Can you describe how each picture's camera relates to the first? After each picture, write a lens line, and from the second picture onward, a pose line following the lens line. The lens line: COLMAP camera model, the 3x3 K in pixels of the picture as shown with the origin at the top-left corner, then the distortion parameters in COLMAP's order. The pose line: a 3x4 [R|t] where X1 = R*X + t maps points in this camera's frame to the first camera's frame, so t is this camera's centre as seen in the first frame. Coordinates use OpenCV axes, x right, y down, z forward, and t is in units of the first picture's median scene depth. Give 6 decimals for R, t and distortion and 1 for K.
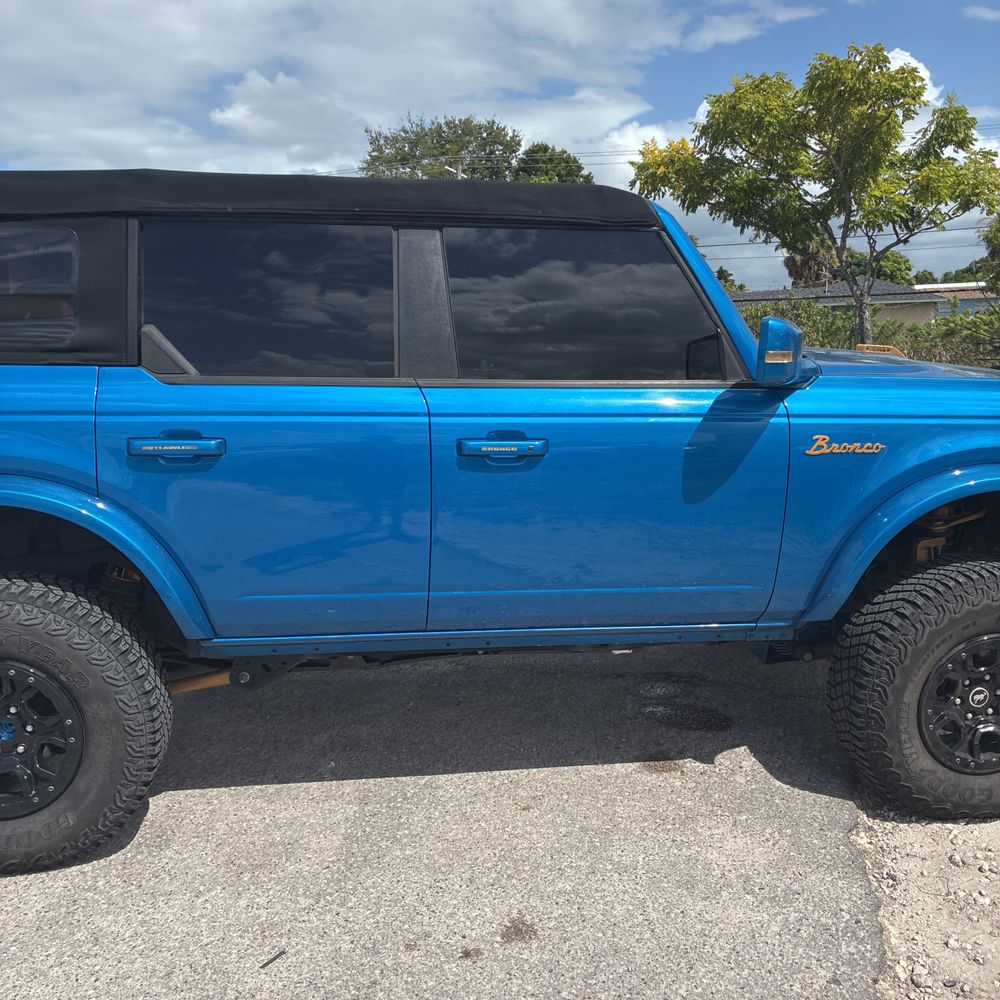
lens RADIAL K [[1019.7, 0, 499.1], [0, 1019.7, 510.7], [0, 0, 1]] dist [0.022970, 0.000000]
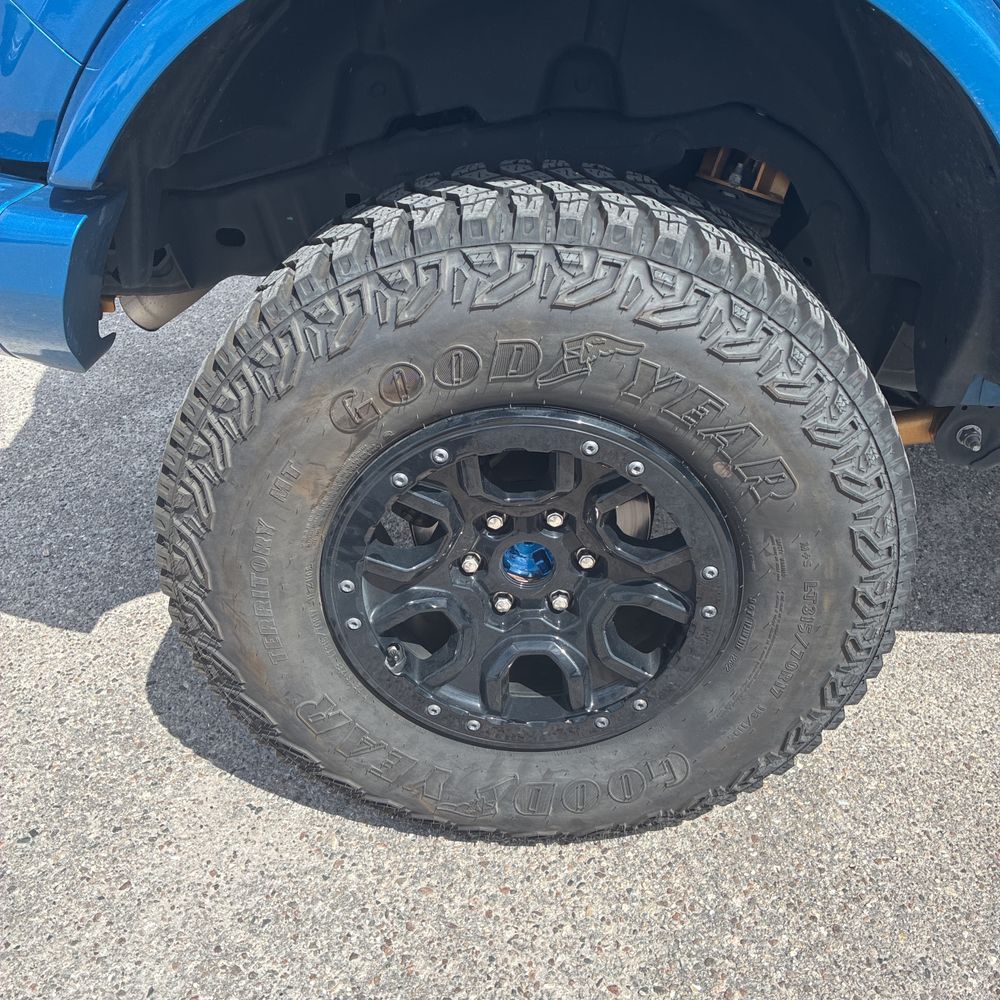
lens RADIAL K [[1019.7, 0, 490.5], [0, 1019.7, 500.6], [0, 0, 1]] dist [0.022970, 0.000000]
pose [[0.987029, 0.089553, -0.133241, -0.417105], [-0.036754, 0.933968, 0.355460, 0.041478], [0.156276, -0.345953, 0.925146, 0.584410]]
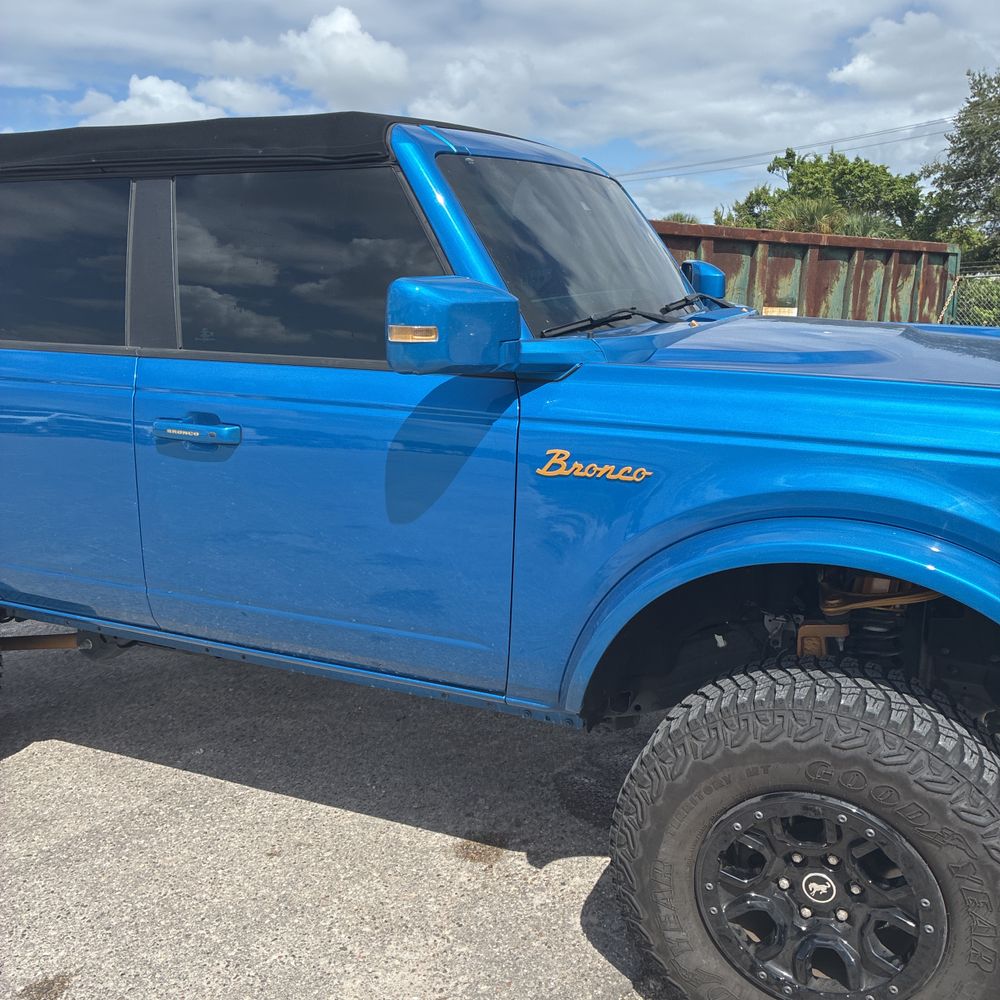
lens RADIAL K [[1019.7, 0, 511.2], [0, 1019.7, 495.1], [0, 0, 1]] dist [0.022970, 0.000000]
pose [[0.848885, 0.106220, -0.517795, 0.634849], [-0.097436, 0.994259, 0.044222, -0.068413], [0.519520, 0.012913, 0.854361, 0.382733]]
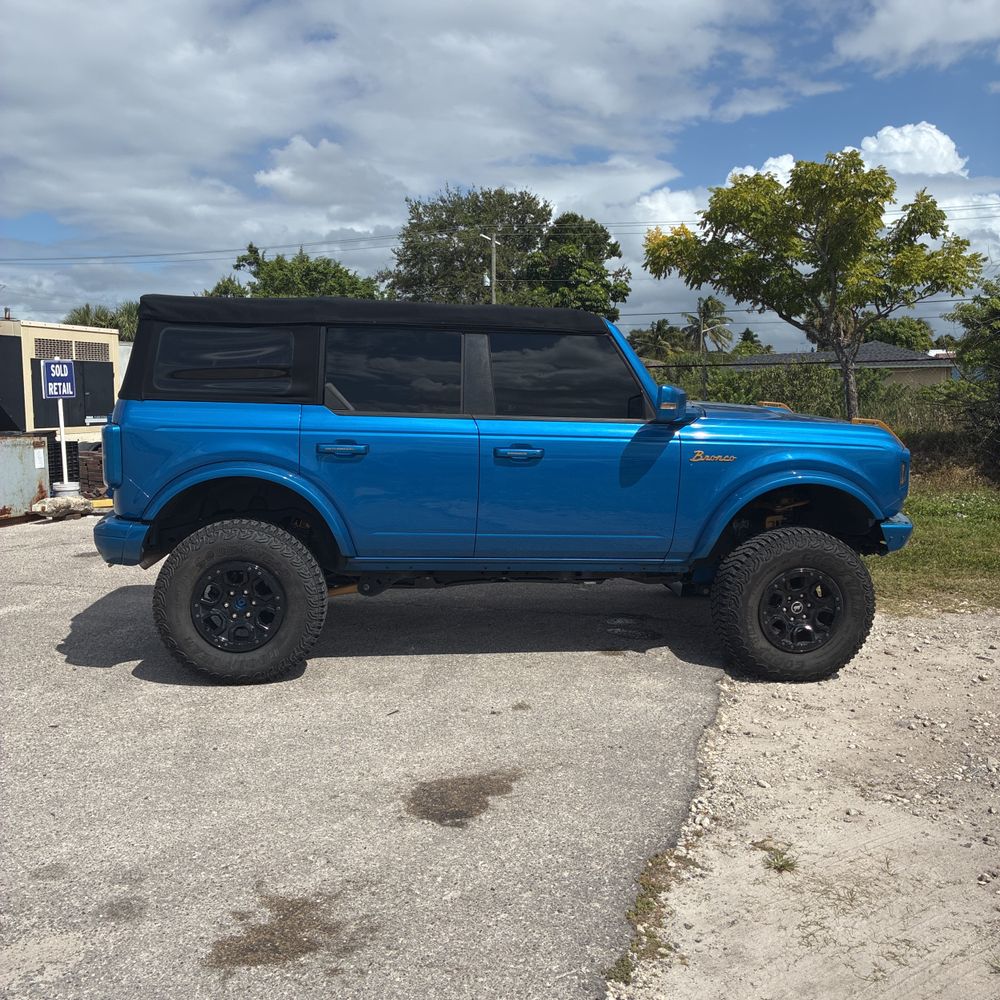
lens RADIAL K [[1019.7, 0, 499.0], [0, 1019.7, 490.8], [0, 0, 1]] dist [0.022970, 0.000000]
pose [[0.999429, 0.019925, -0.027307, 0.017691], [-0.021849, 0.997158, -0.072097, 0.127428], [0.025793, 0.072652, 0.997024, -0.748448]]
